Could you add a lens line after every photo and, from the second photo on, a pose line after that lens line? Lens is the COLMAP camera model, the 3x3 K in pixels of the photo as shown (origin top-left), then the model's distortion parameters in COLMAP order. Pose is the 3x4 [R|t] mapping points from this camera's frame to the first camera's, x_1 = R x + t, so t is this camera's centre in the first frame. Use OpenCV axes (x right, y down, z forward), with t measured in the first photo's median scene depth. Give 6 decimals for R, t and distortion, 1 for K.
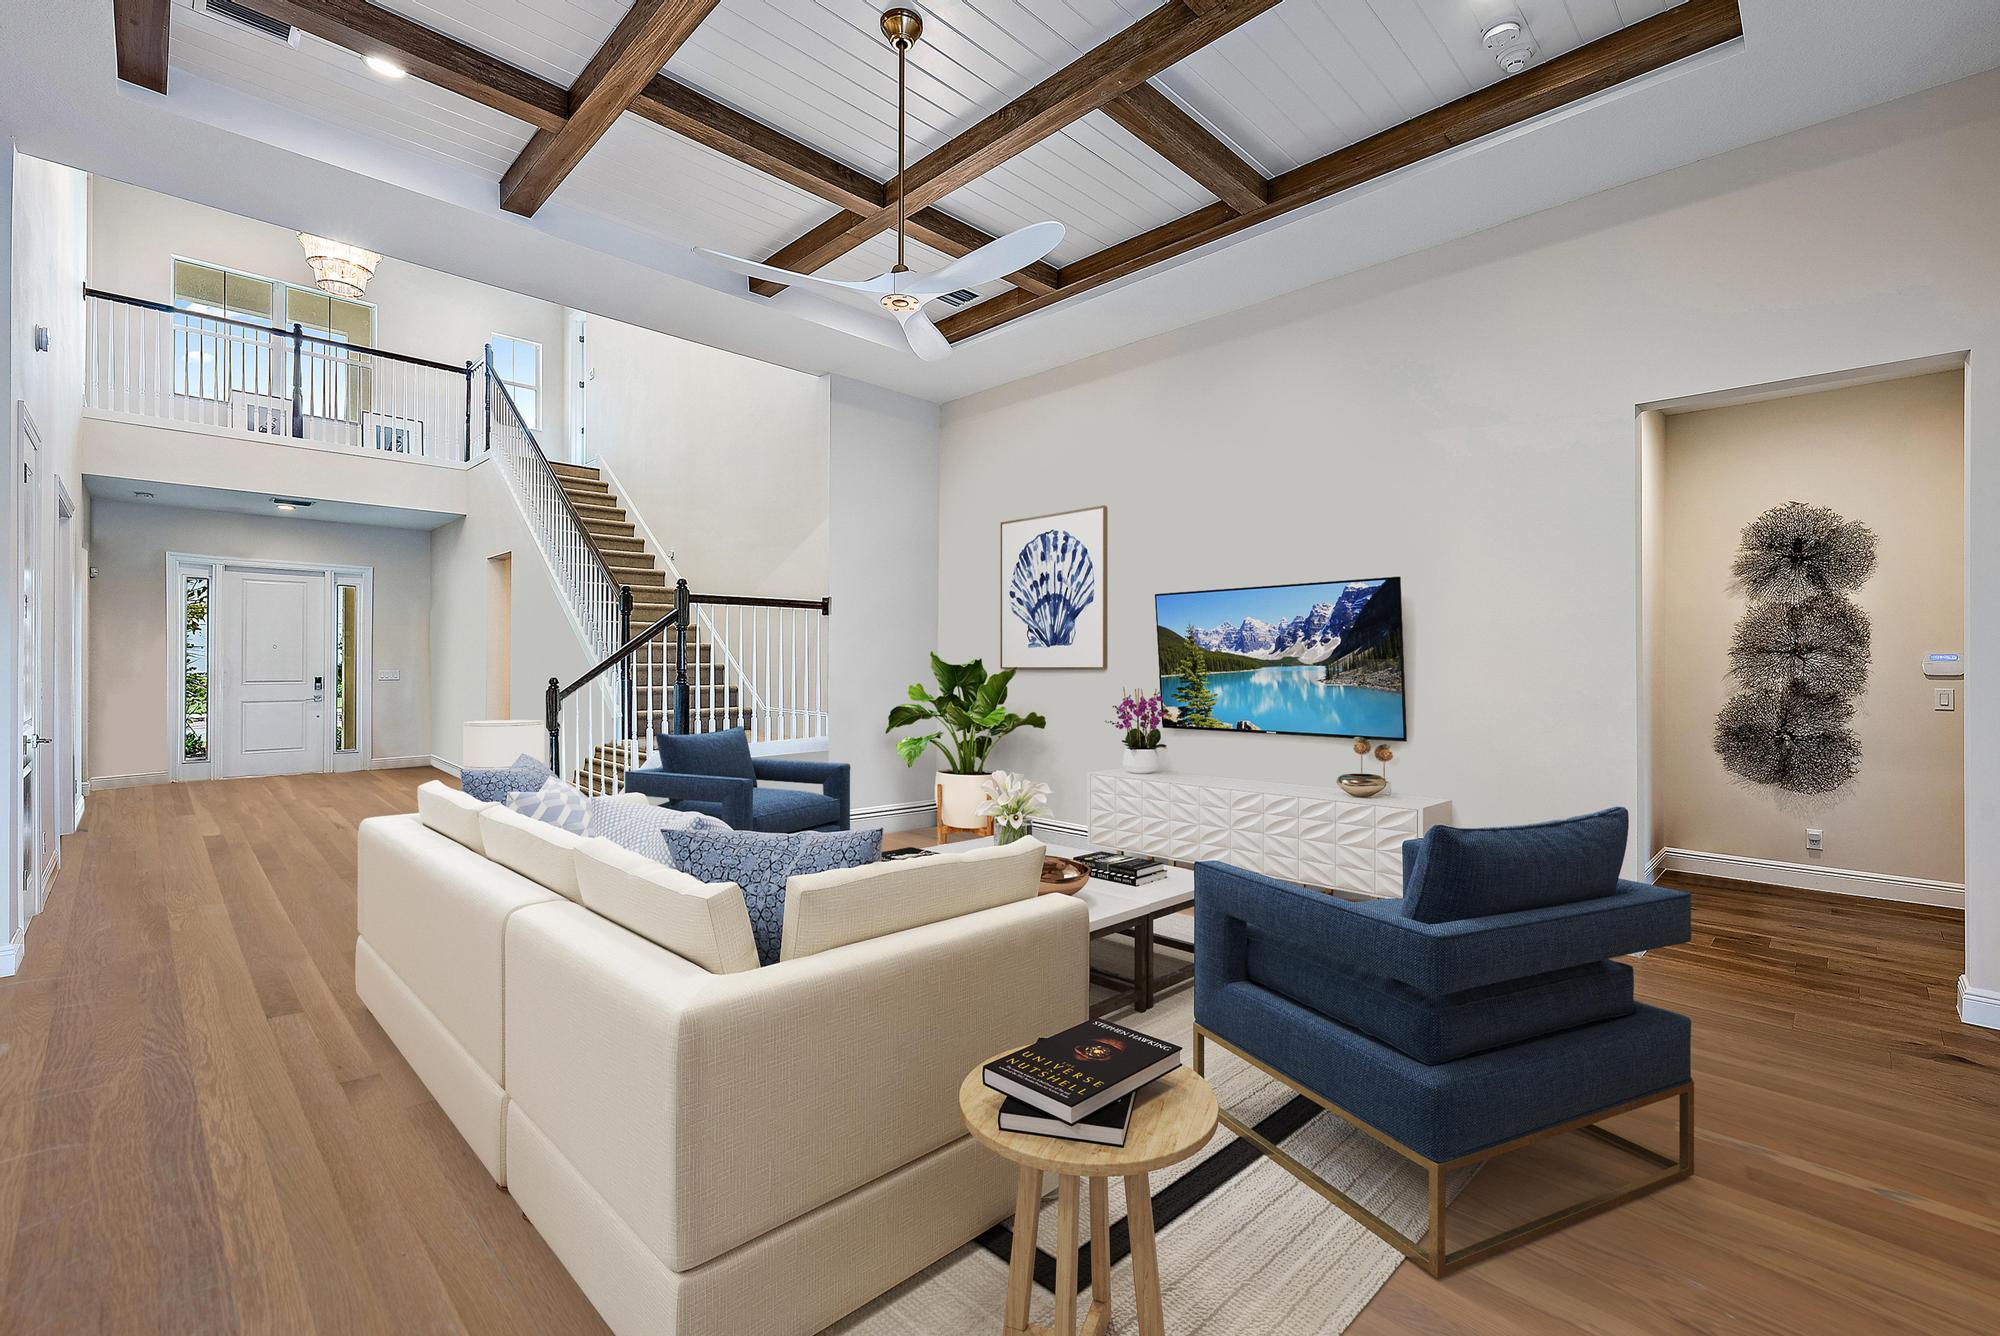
lens RADIAL K [[875.3, 0, 1000.0], [0, 875.3, 668.0], [0, 0, 1]] dist [-0.000245, -0.000031]
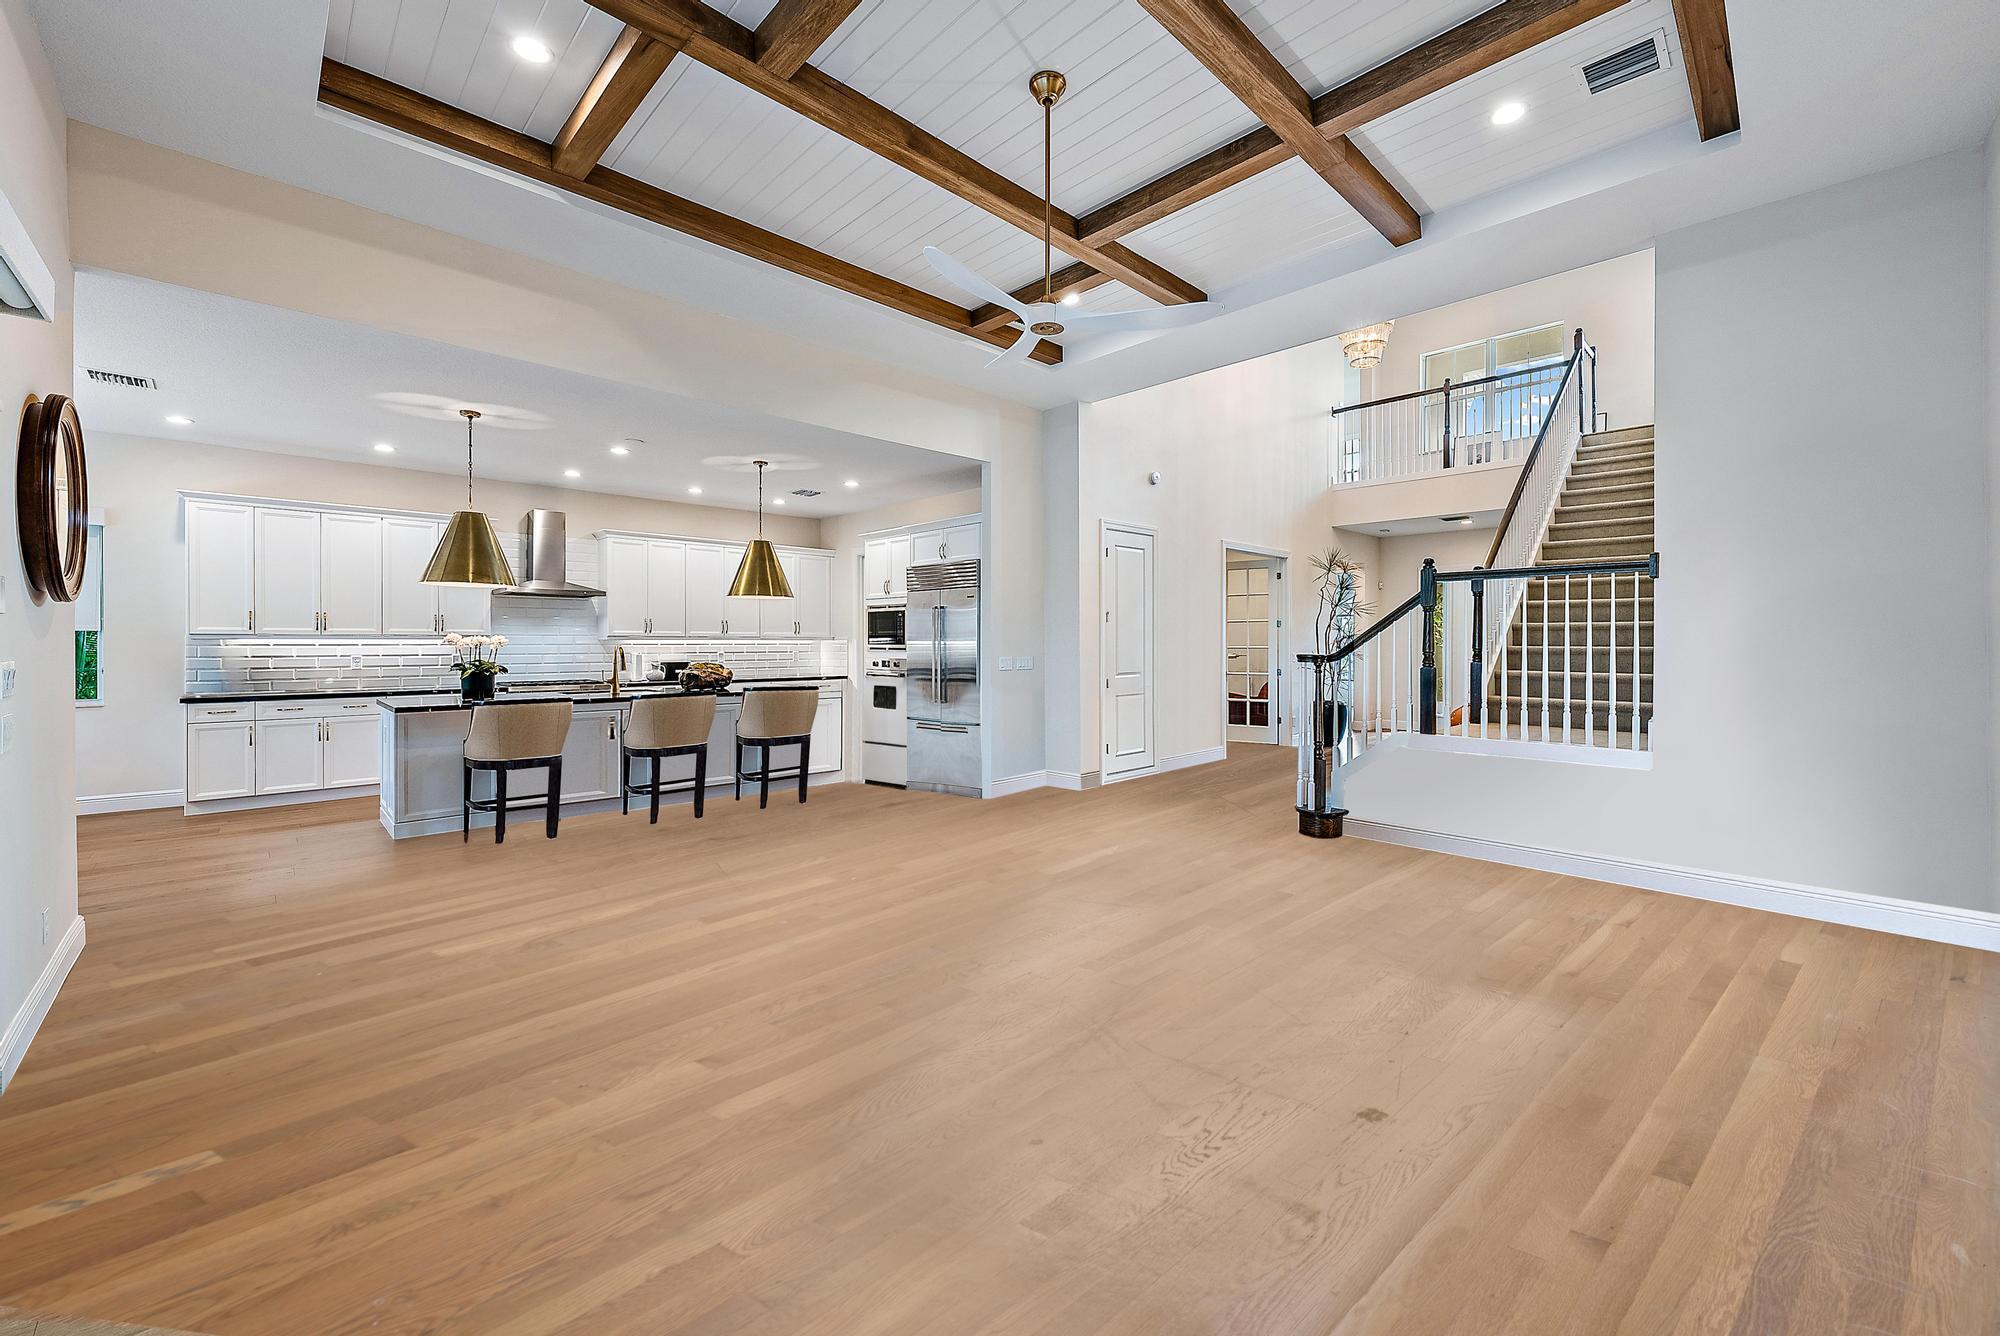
lens RADIAL K [[788.1, 0, 1000.0], [0, 788.1, 668.0], [0, 0, 1]] dist [0.001450, -0.000186]
pose [[-0.014370, 0.025087, -0.999582, 0.456427], [-0.002546, 0.999681, 0.025126, -0.001856], [0.999894, 0.002906, -0.014301, 0.478678]]
